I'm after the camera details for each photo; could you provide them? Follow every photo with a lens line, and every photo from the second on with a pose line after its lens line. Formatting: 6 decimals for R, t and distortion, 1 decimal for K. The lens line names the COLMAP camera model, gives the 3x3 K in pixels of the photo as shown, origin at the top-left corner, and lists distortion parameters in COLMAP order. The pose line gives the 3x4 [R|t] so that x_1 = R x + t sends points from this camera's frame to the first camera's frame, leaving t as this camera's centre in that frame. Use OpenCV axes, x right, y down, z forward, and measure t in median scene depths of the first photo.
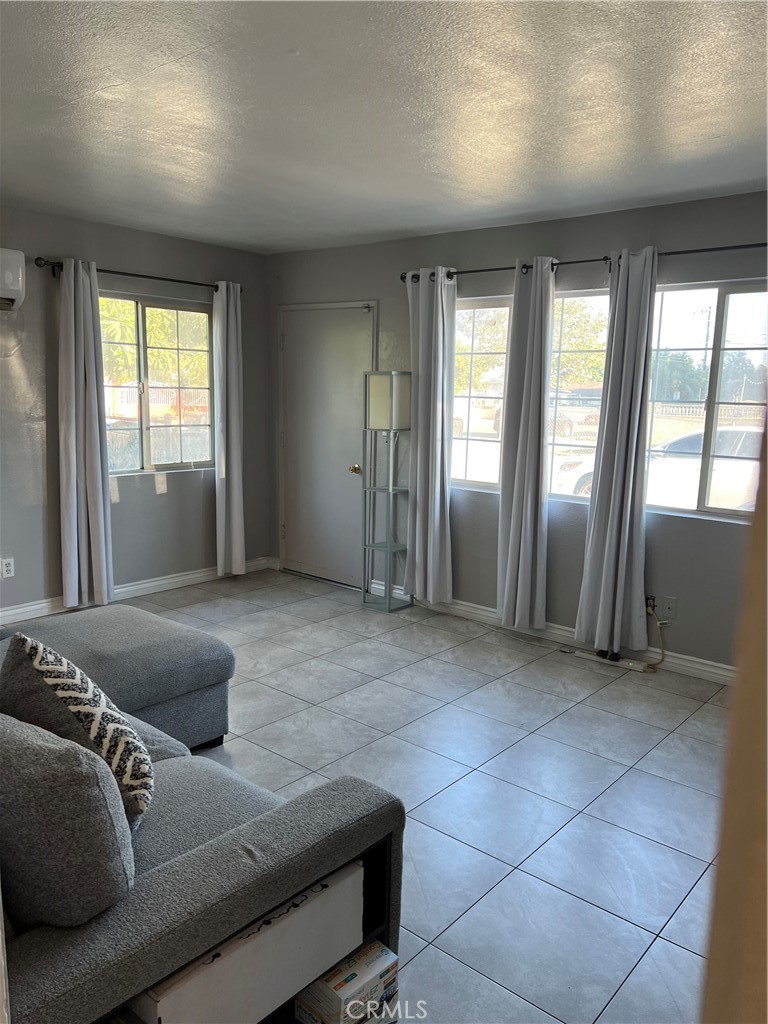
lens RADIAL K [[765.2, 0, 390.8], [0, 765.2, 514.2], [0, 0, 1]] dist [0.065899, -0.076727]
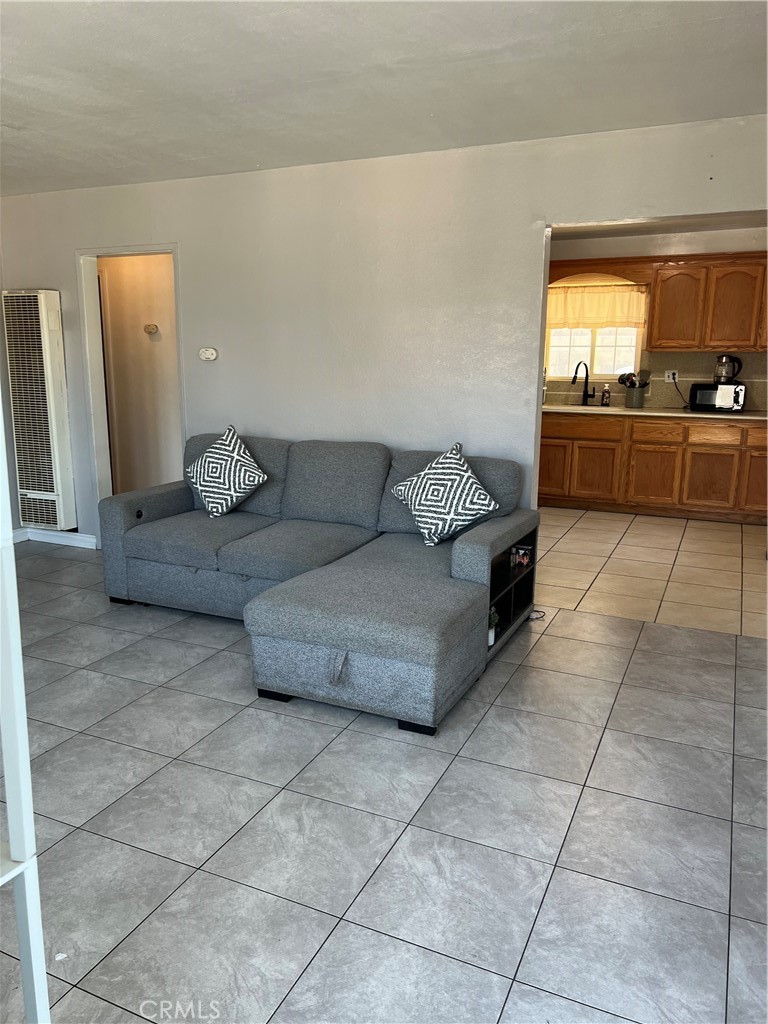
lens RADIAL K [[765.2, 0, 375.0], [0, 765.2, 512.3], [0, 0, 1]] dist [0.065899, -0.076727]
pose [[-0.965984, 0.017741, -0.257992, -0.080114], [-0.074737, 0.935920, 0.344192, -0.213149], [0.247567, 0.351765, -0.902758, 1.368023]]
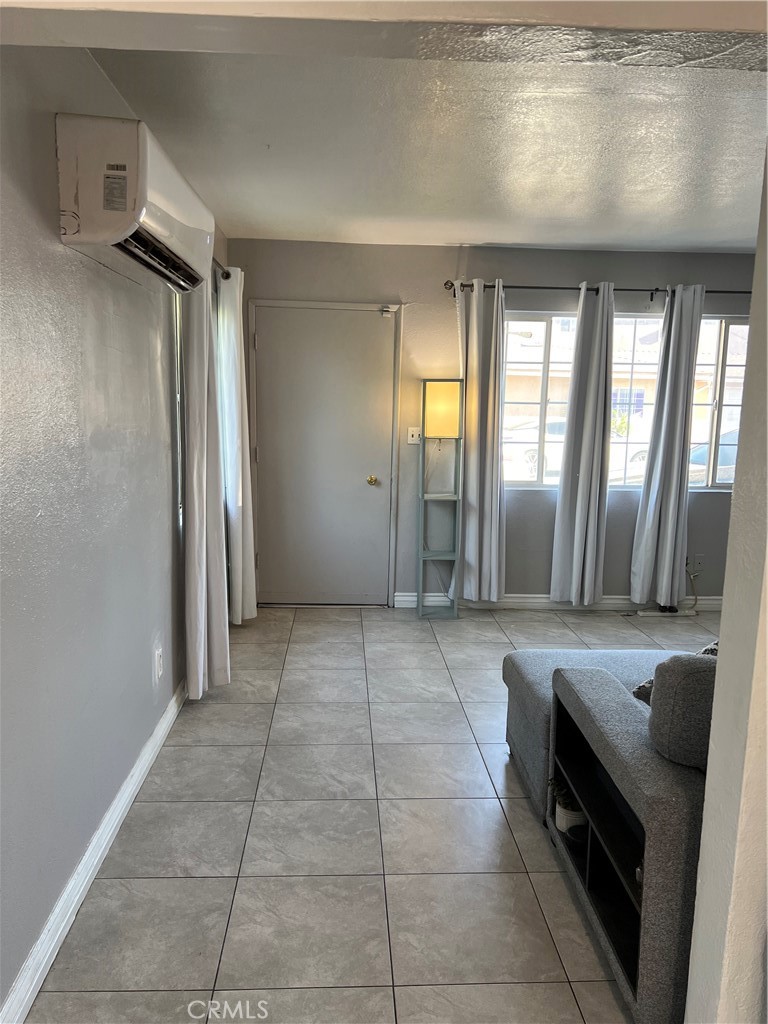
lens RADIAL K [[765.2, 0, 375.1], [0, 765.2, 514.2], [0, 0, 1]] dist [0.065899, -0.076727]
pose [[0.739504, -0.118656, 0.662612, -0.857804], [0.111272, 0.992348, 0.053518, -0.086680], [-0.663892, 0.034153, 0.747048, 0.369873]]
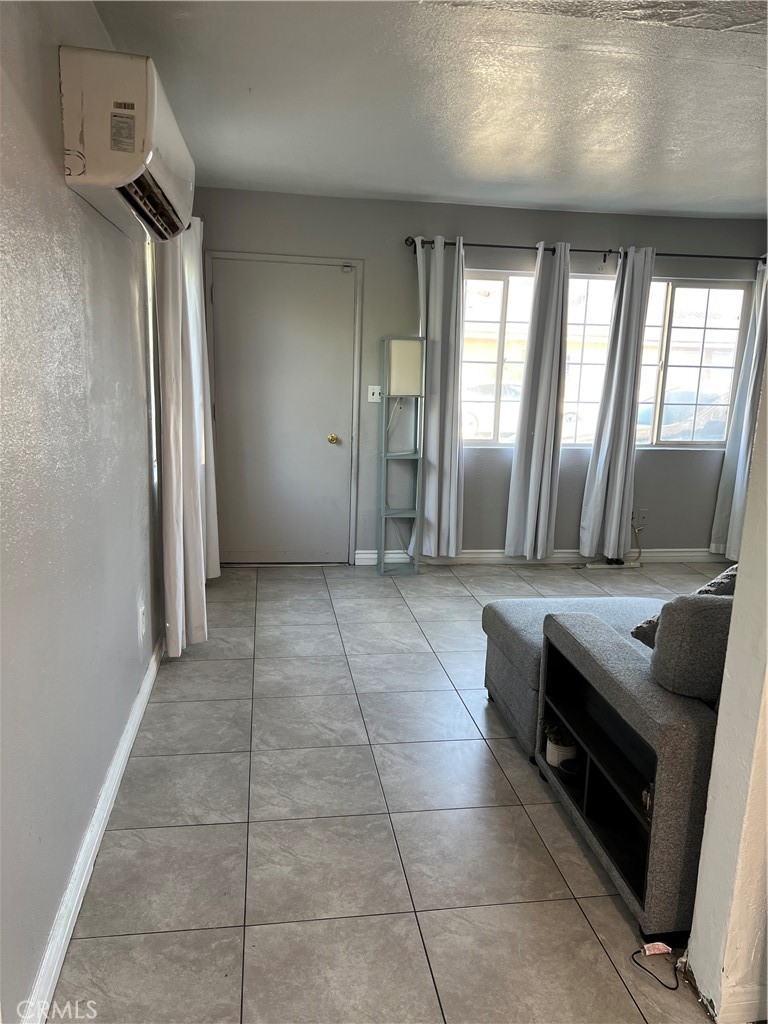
lens RADIAL K [[765.2, 0, 376.2], [0, 765.2, 517.9], [0, 0, 1]] dist [0.065899, -0.076727]
pose [[0.669061, -0.161847, 0.725371, -0.906282], [0.110473, 0.986815, 0.118284, -0.087563], [-0.734951, 0.000995, 0.678119, 0.402871]]
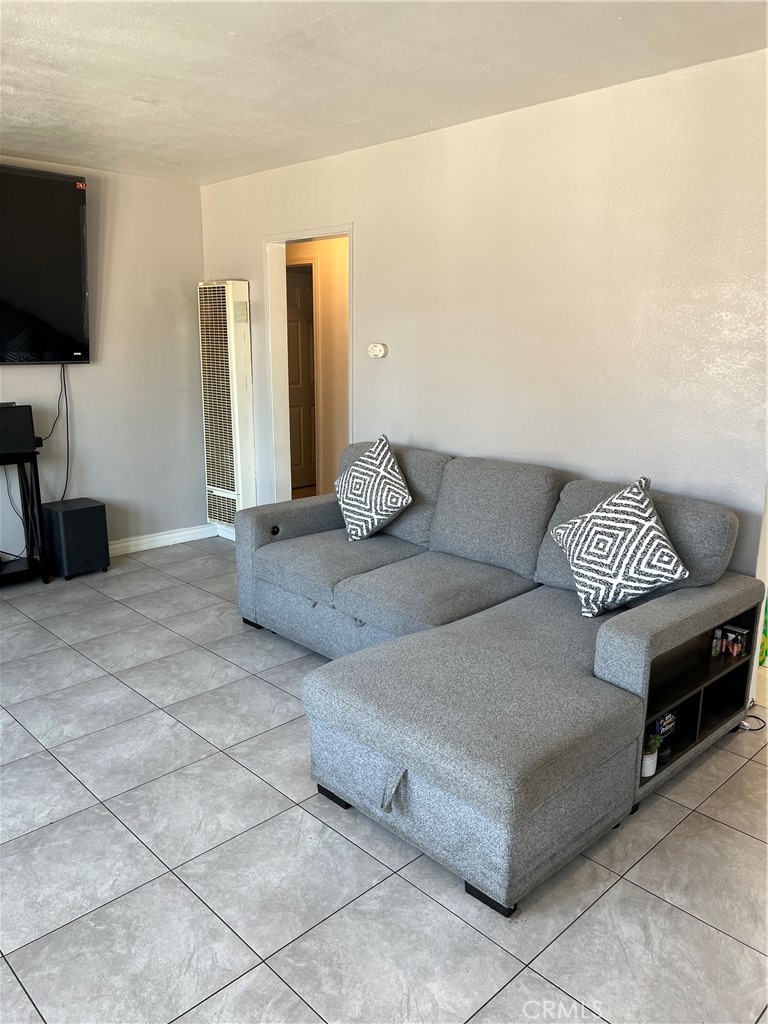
lens RADIAL K [[765.2, 0, 384.5], [0, 765.2, 513.5], [0, 0, 1]] dist [0.065899, -0.076727]
pose [[-0.993845, -0.059957, 0.093150, -0.252730], [-0.020076, 0.924431, 0.380821, -0.204609], [-0.108943, 0.376607, -0.919945, 1.189544]]
